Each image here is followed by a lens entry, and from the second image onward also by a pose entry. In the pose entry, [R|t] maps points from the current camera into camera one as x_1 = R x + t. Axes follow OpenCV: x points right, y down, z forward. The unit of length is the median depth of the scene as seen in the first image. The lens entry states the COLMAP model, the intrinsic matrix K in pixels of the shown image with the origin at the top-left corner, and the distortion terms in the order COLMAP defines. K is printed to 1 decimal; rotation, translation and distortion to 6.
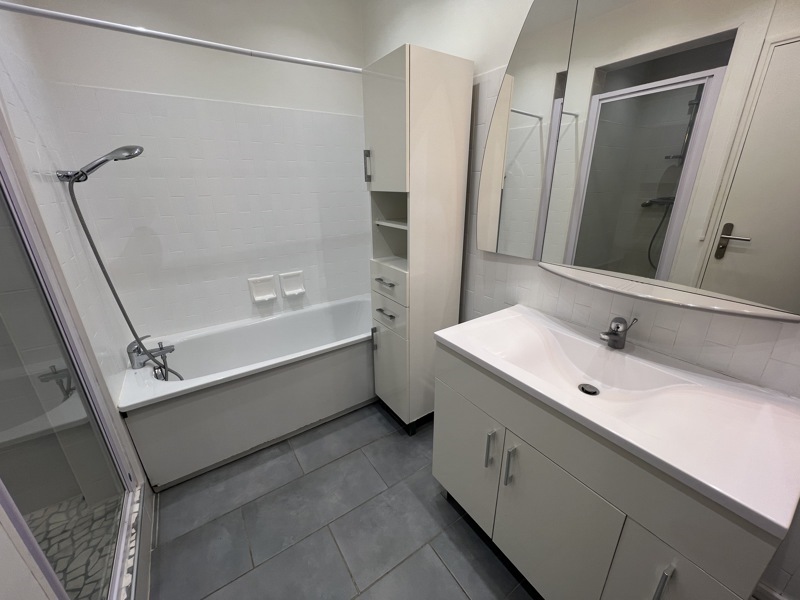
lens RADIAL K [[322.3, 0, 402.3], [0, 322.3, 300.1], [0, 0, 1]] dist [-0.000602, 0.000552]
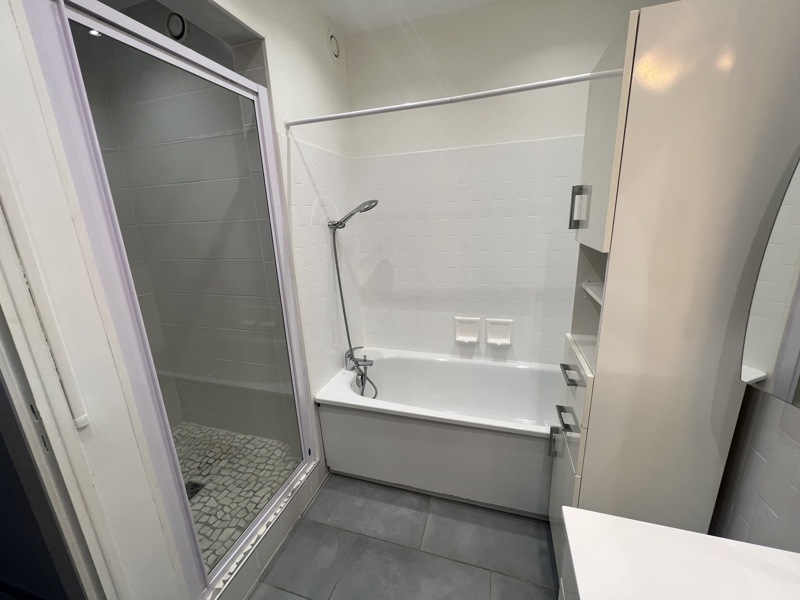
lens RADIAL K [[322.3, 0, 399.8], [0, 322.3, 299.8], [0, 0, 1]] dist [-0.000602, 0.000552]
pose [[0.624373, 0.183941, -0.759160, 0.210979], [-0.236421, 0.970795, 0.040775, -0.151198], [0.744489, 0.154022, 0.649626, 0.276753]]
